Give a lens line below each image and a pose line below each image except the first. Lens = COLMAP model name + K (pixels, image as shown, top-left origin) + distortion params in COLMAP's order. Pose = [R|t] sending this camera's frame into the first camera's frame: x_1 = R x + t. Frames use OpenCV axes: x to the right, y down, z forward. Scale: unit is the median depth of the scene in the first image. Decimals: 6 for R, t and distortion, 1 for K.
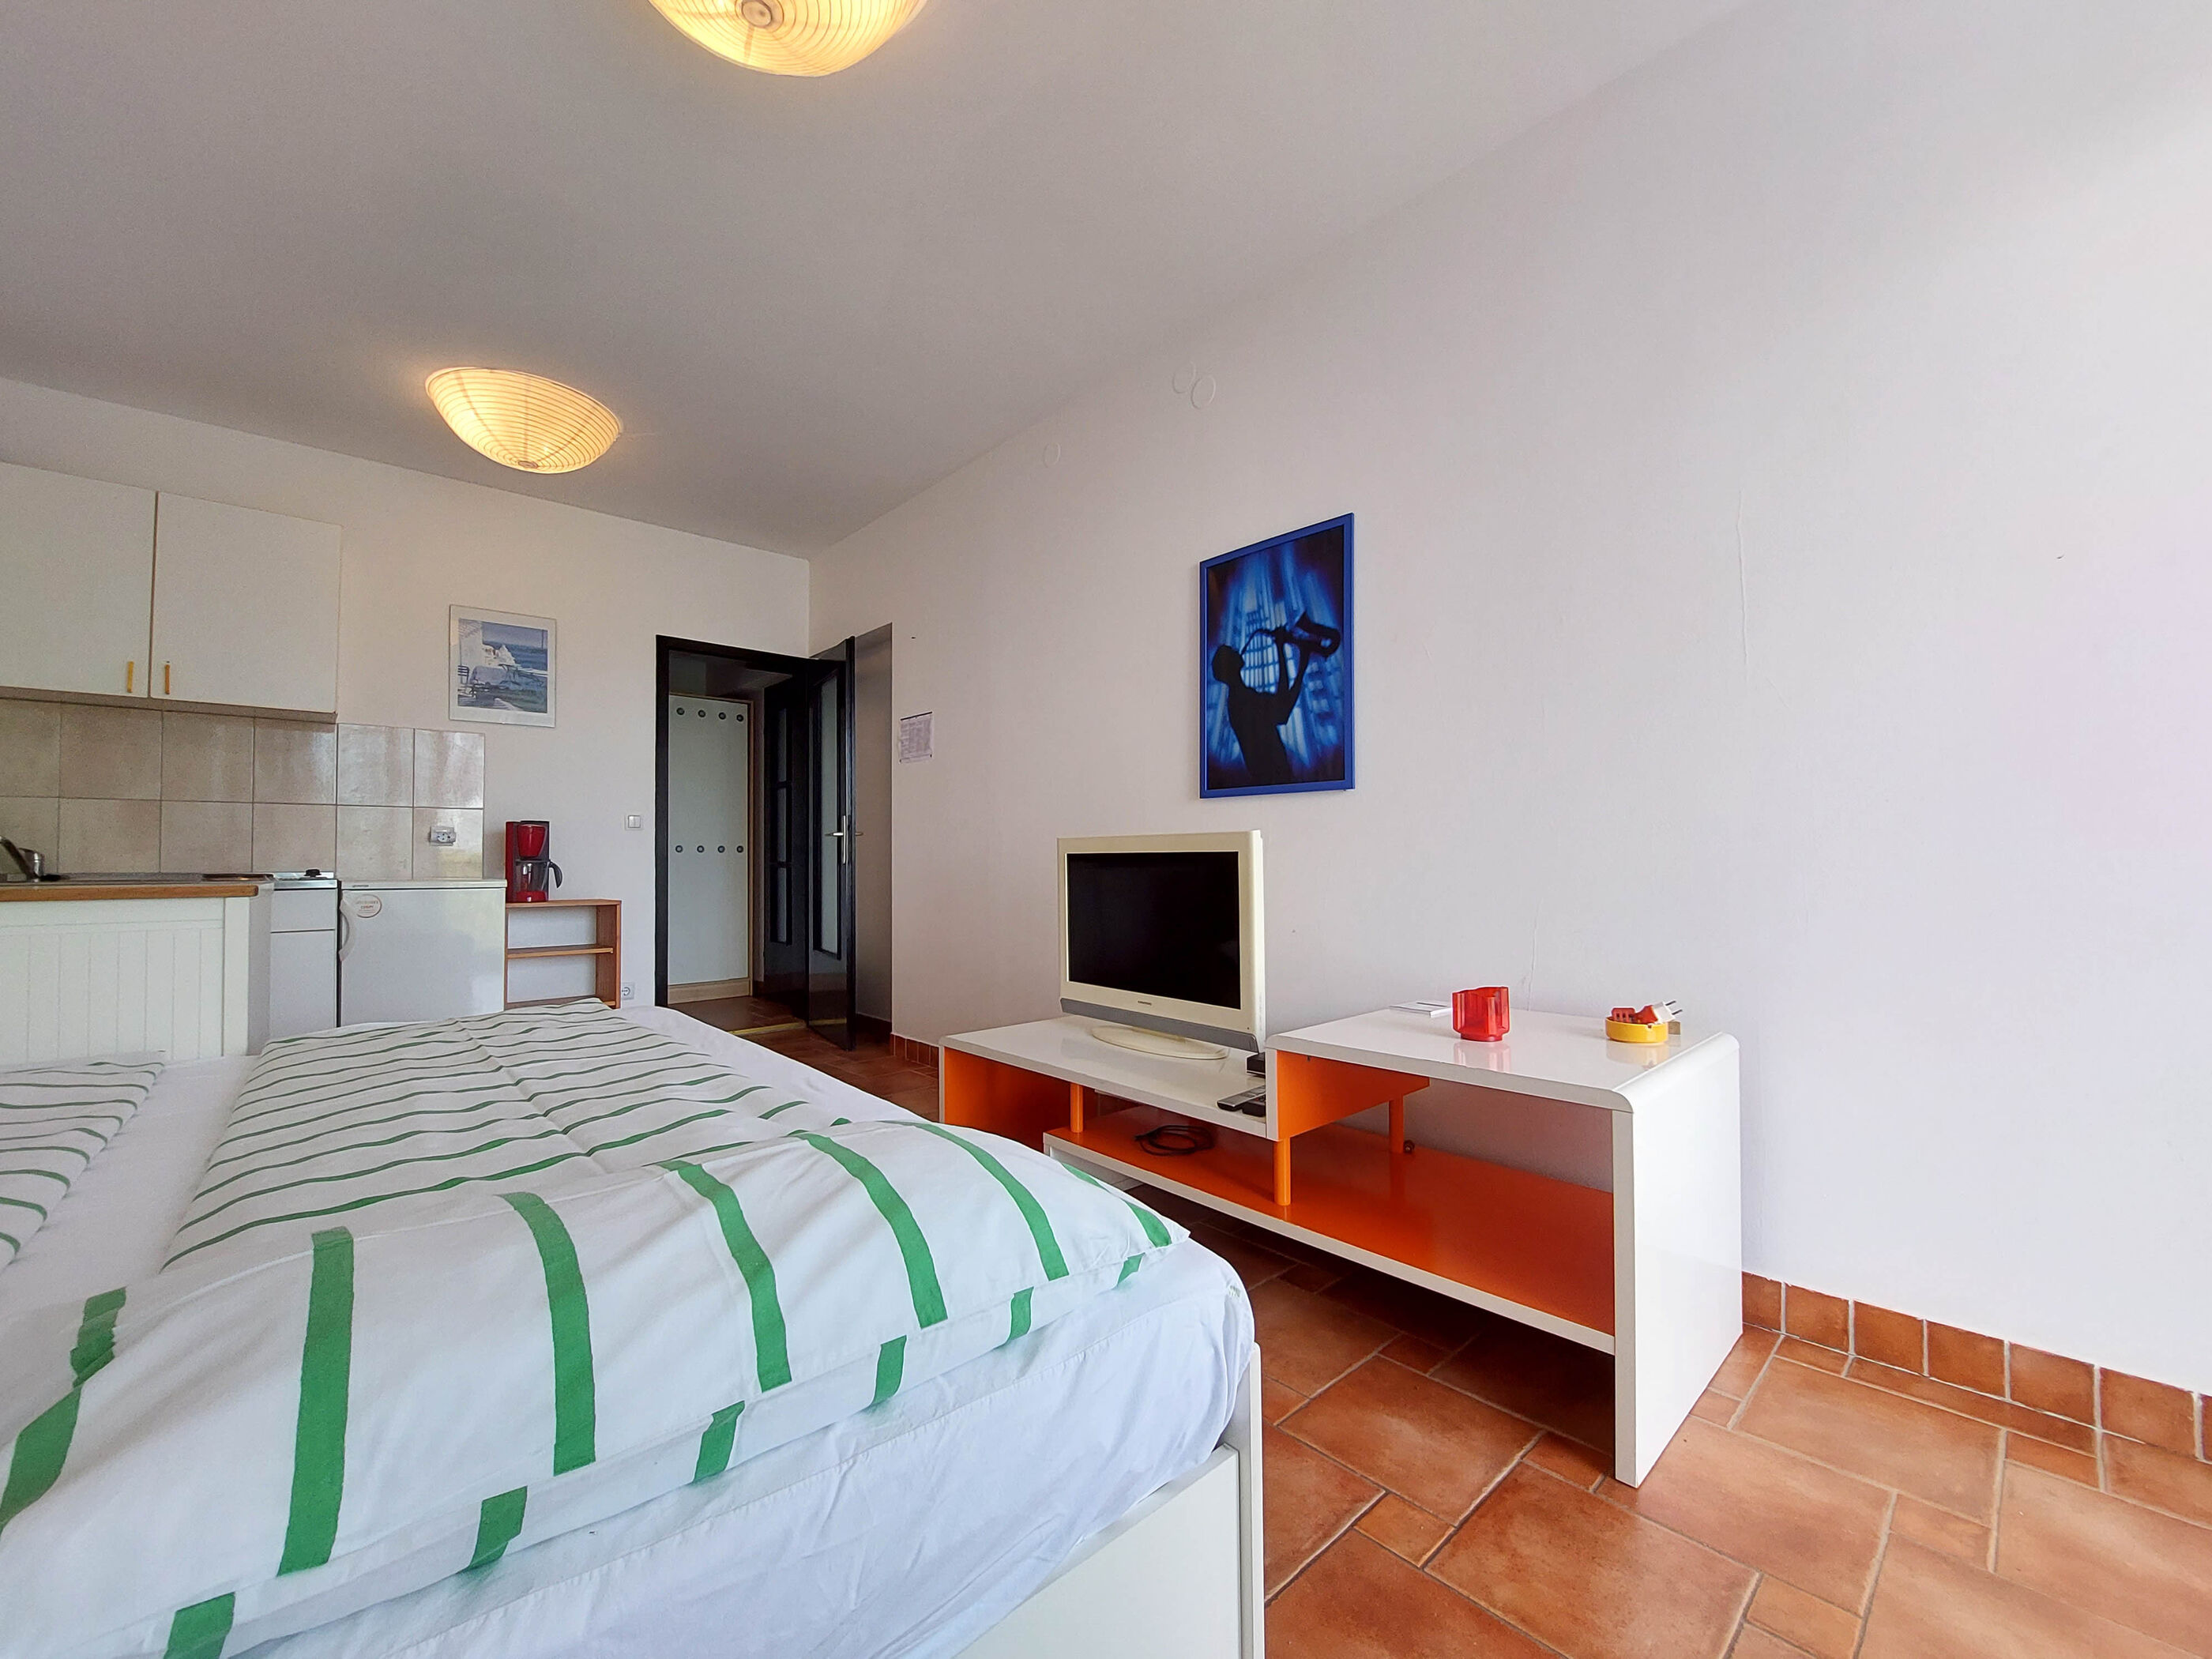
lens RADIAL K [[884.3, 0, 1099.9], [0, 884.3, 842.7], [0, 0, 1]] dist [-0.006049, -0.010794]
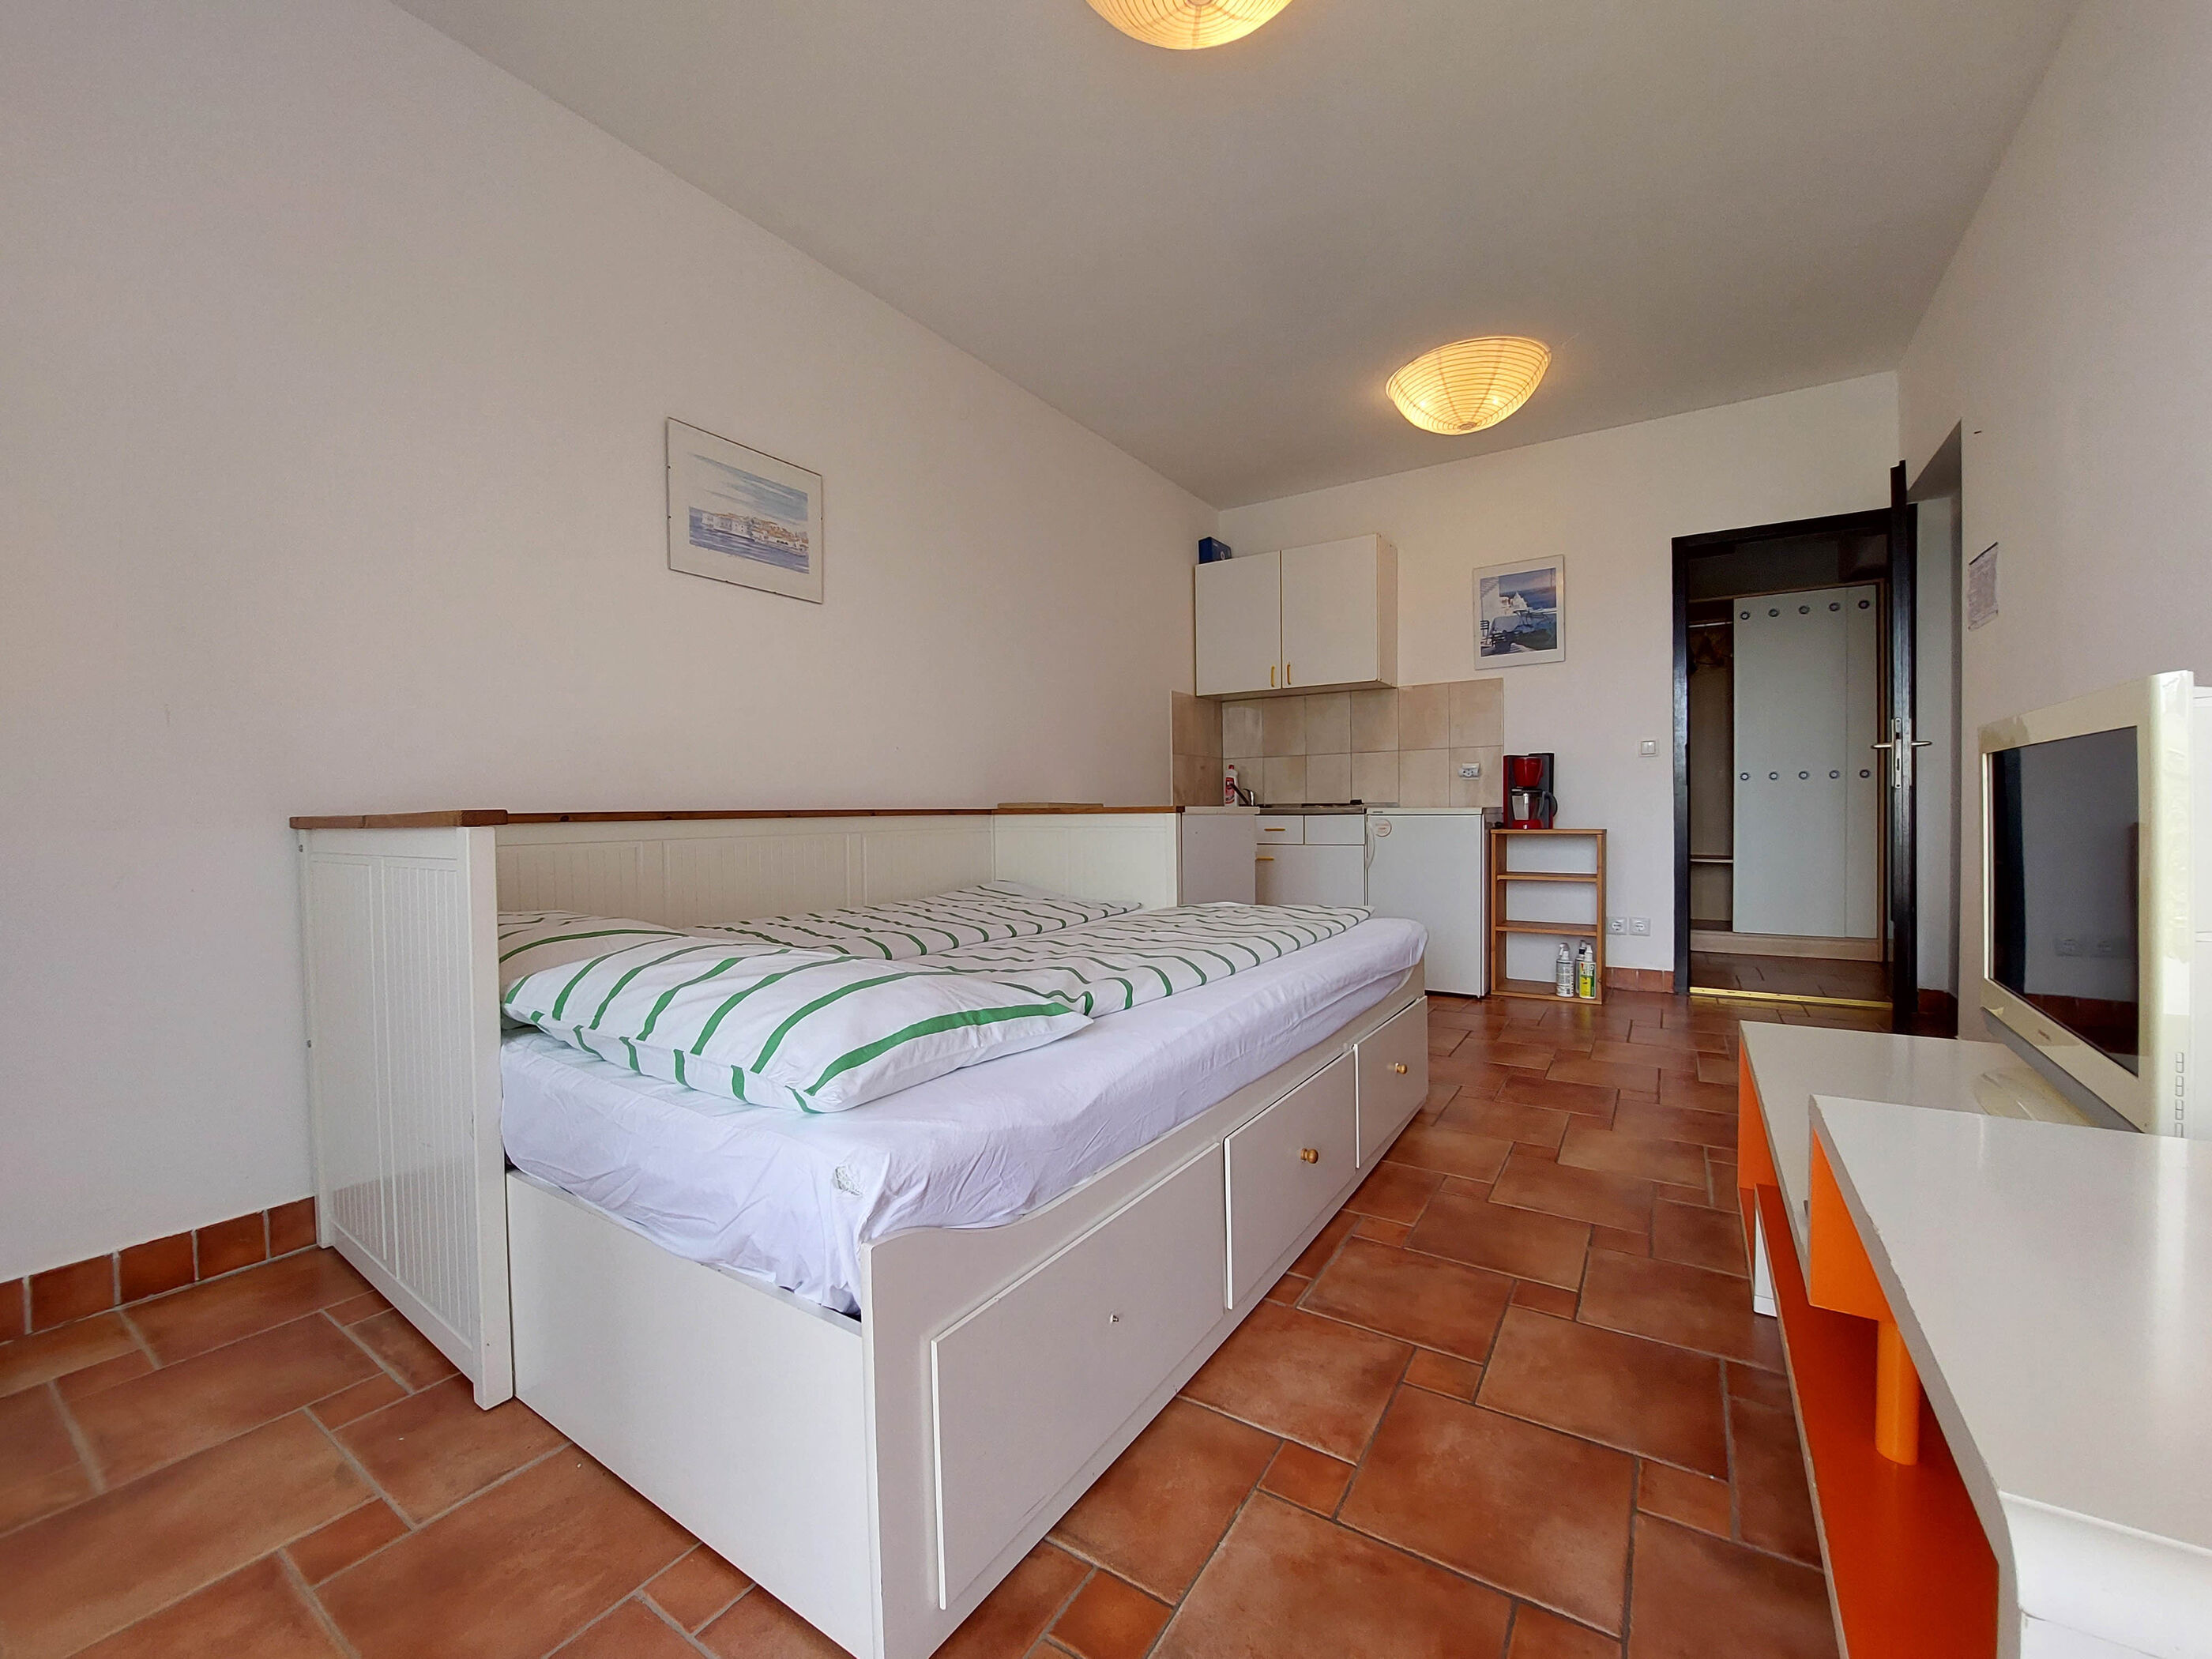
lens RADIAL K [[884.6, 0, 1098.6], [0, 884.6, 837.0], [0, 0, 1]] dist [-0.014103, -0.002942]
pose [[0.251742, 0.029476, -0.967345, 0.360605], [0.031326, 0.998764, 0.038586, 0.025868], [0.967287, -0.040017, 0.250507, 0.309572]]
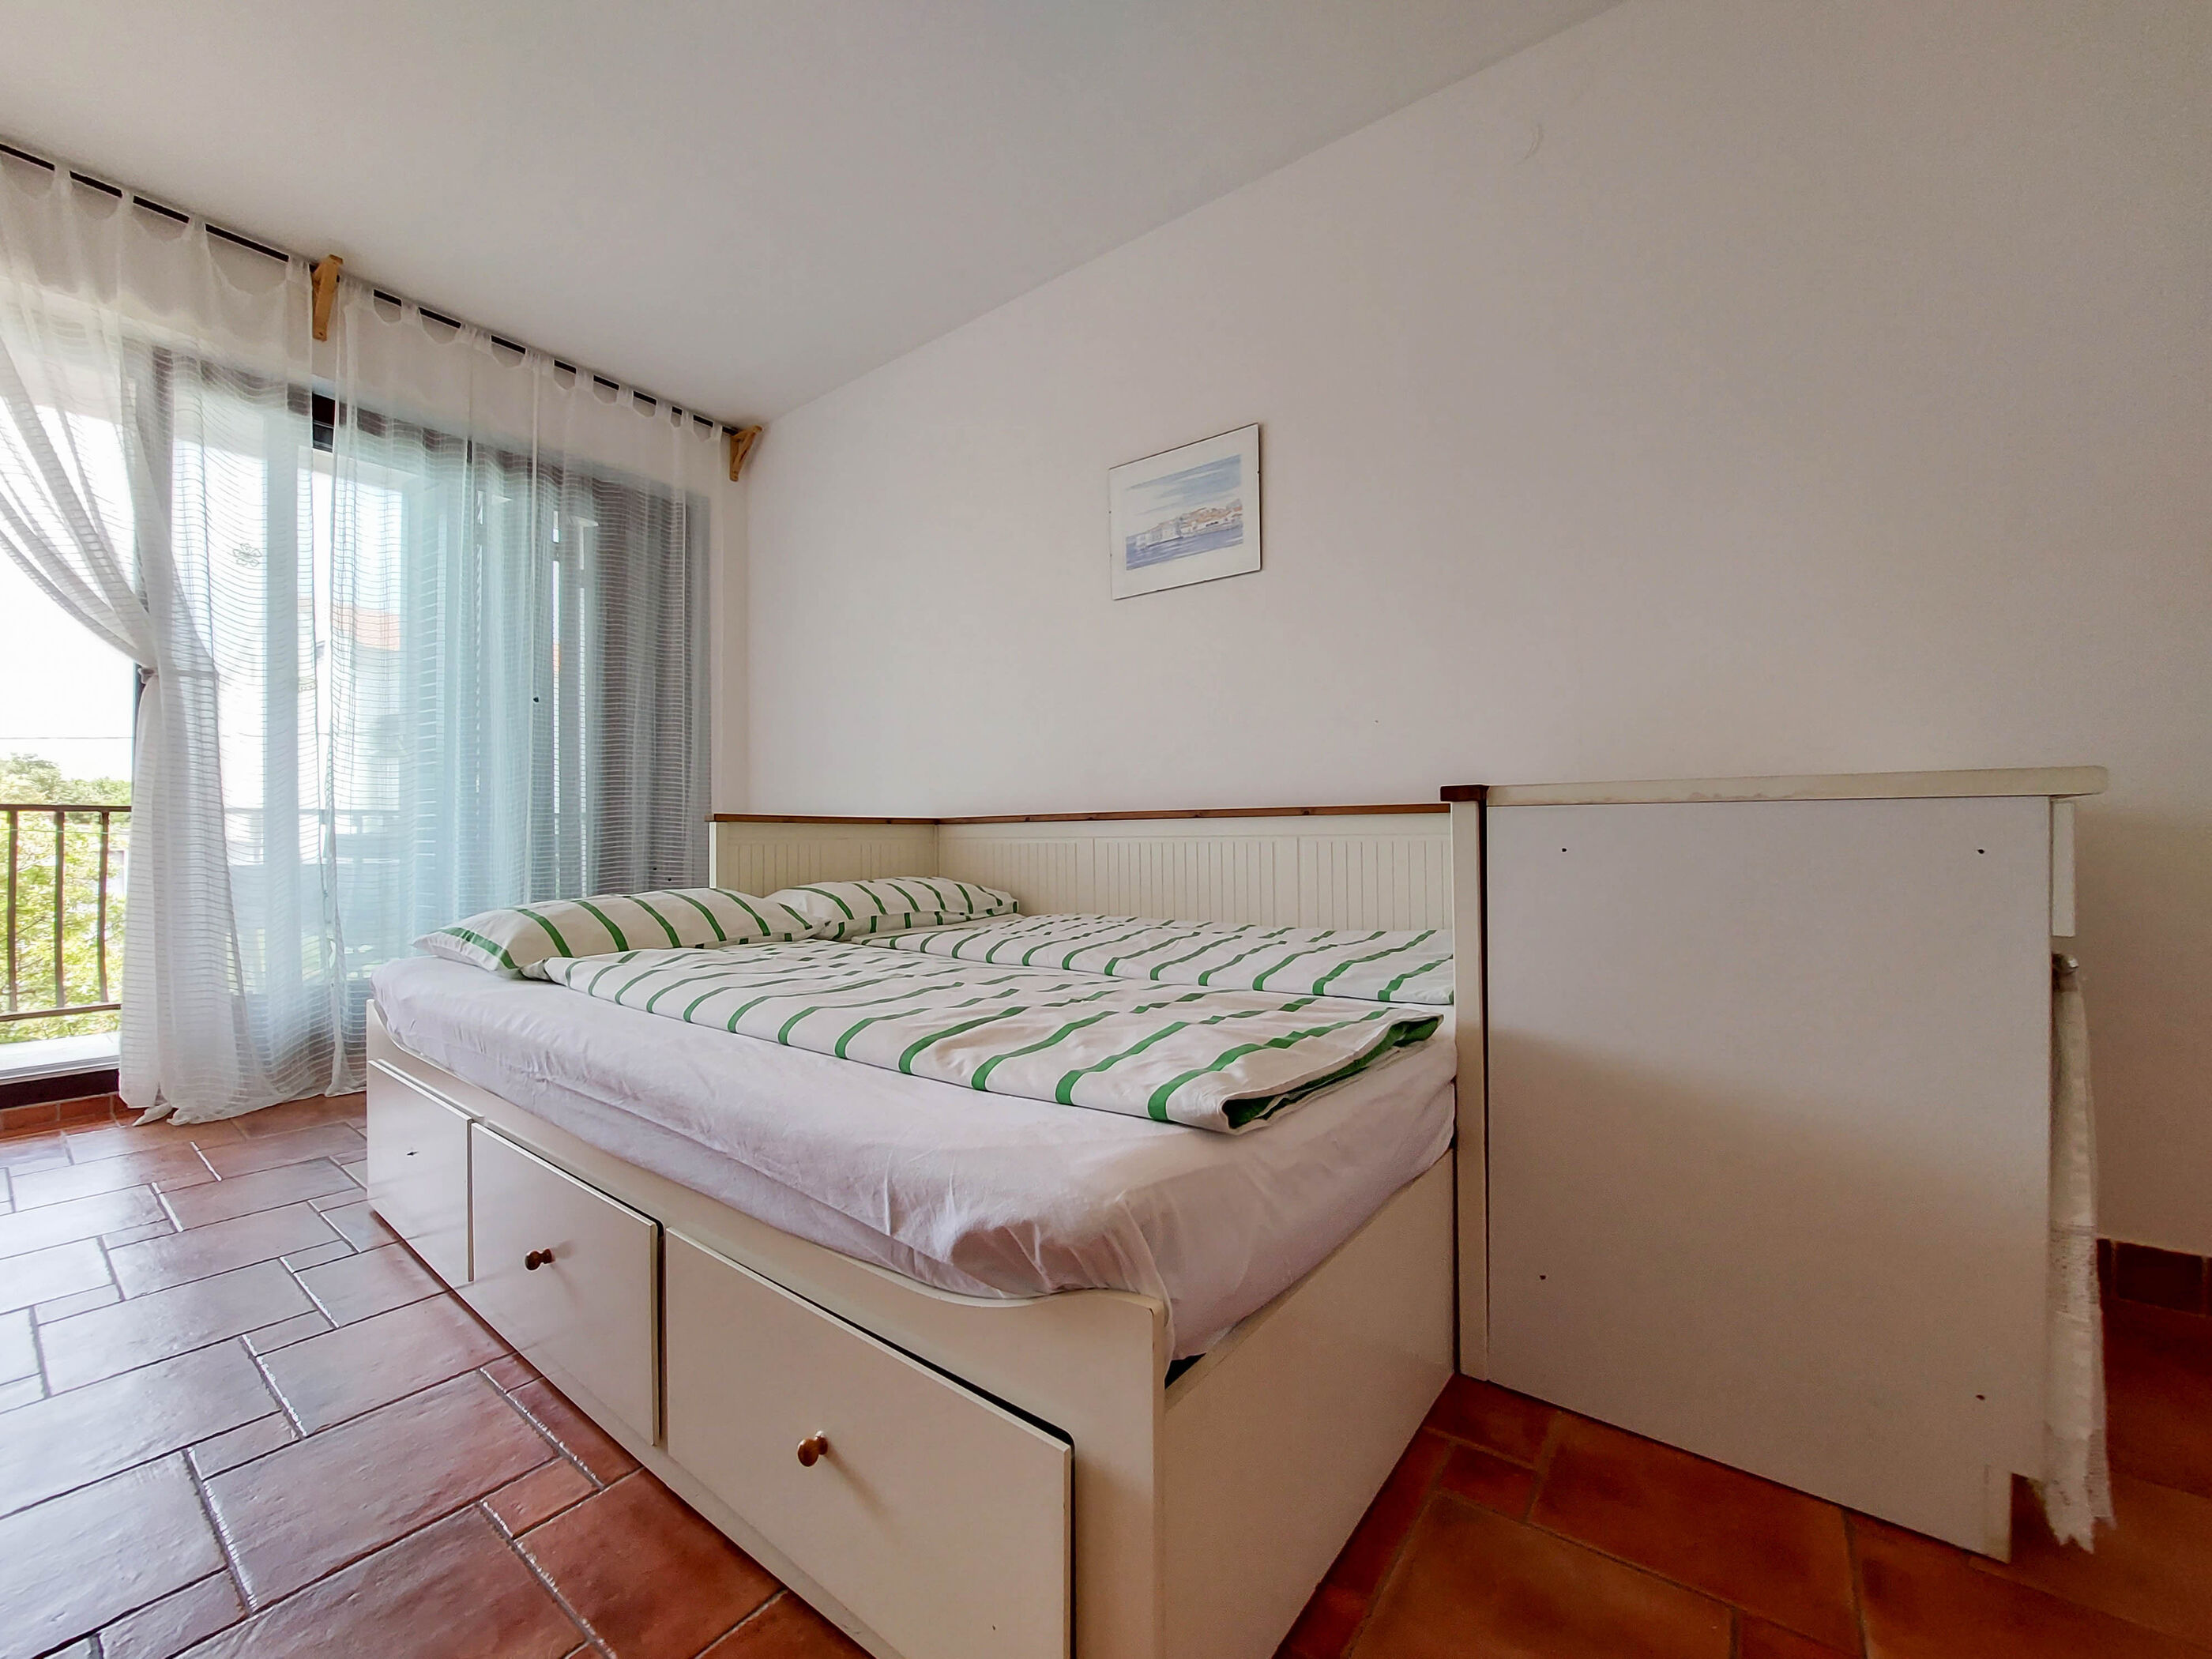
lens RADIAL K [[884.6, 0, 1098.6], [0, 884.6, 837.0], [0, 0, 1]] dist [-0.014103, -0.002942]
pose [[-0.982525, 0.013468, -0.185643, -0.387401], [0.017045, 0.999698, -0.017683, 0.067333], [0.185349, -0.020538, -0.982458, 1.099998]]
